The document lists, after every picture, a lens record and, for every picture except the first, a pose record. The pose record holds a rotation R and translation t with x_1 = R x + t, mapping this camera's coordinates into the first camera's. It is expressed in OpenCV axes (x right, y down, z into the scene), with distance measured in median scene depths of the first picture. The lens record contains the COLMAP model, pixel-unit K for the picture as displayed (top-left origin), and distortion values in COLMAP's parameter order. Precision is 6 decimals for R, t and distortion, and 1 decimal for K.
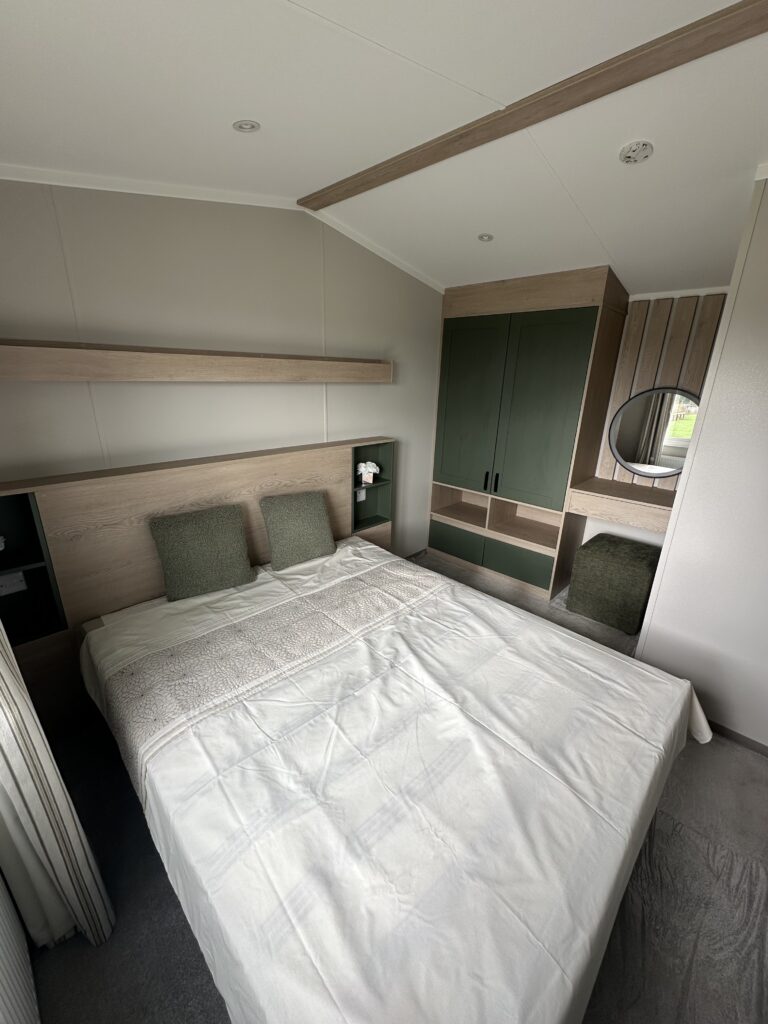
lens RADIAL K [[411.0, 0, 379.0], [0, 411.0, 510.6], [0, 0, 1]] dist [-0.000162, 0.000483]
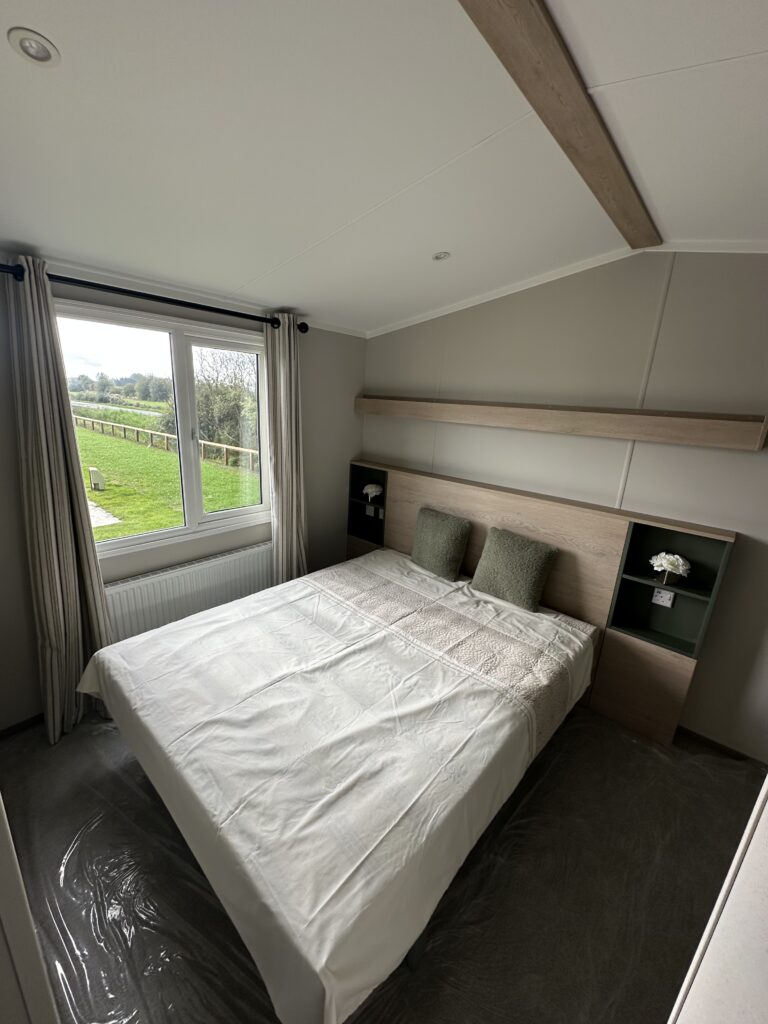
lens RADIAL K [[401.3, 0, 387.0], [0, 401.3, 514.3], [0, 0, 1]] dist [-0.014162, 0.007153]
pose [[0.059585, 0.253030, -0.965622, 0.785445], [-0.368272, 0.904675, 0.214334, -0.196464], [0.927807, 0.342840, 0.147089, 0.562402]]
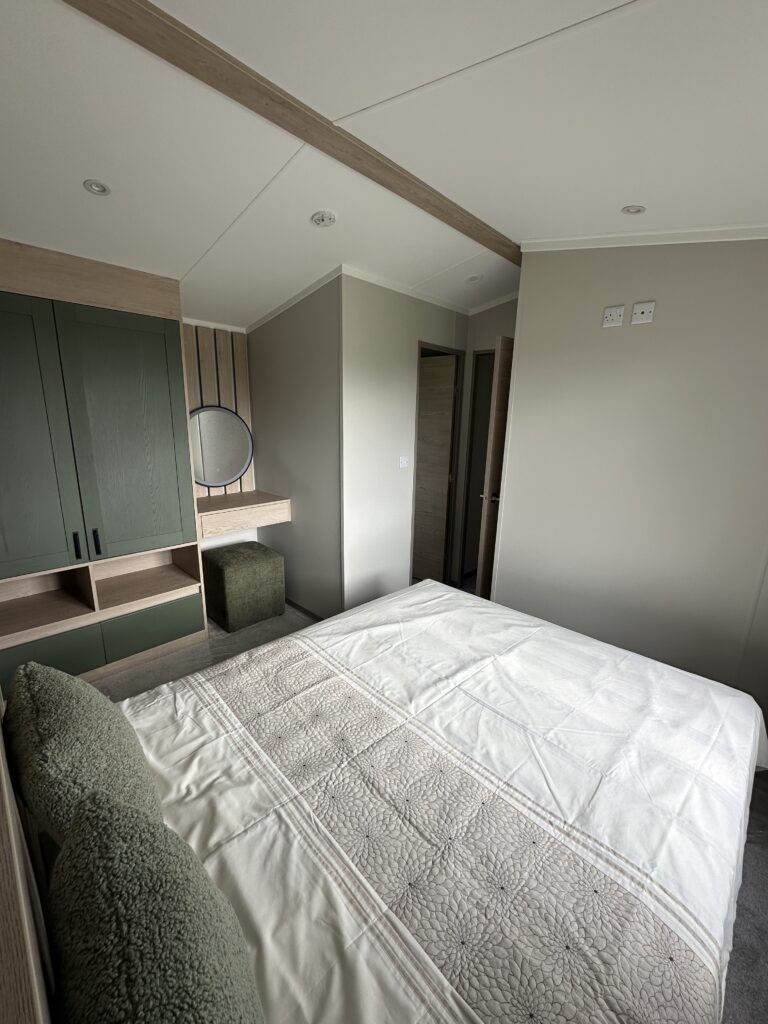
lens RADIAL K [[408.6, 0, 385.8], [0, 408.6, 510.9], [0, 0, 1]] dist [-0.000964, 0.000193]
pose [[-0.004445, -0.249872, 0.968269, -0.559265], [0.296883, 0.924292, 0.239886, -0.203027], [-0.954904, 0.288529, 0.070075, 0.687885]]
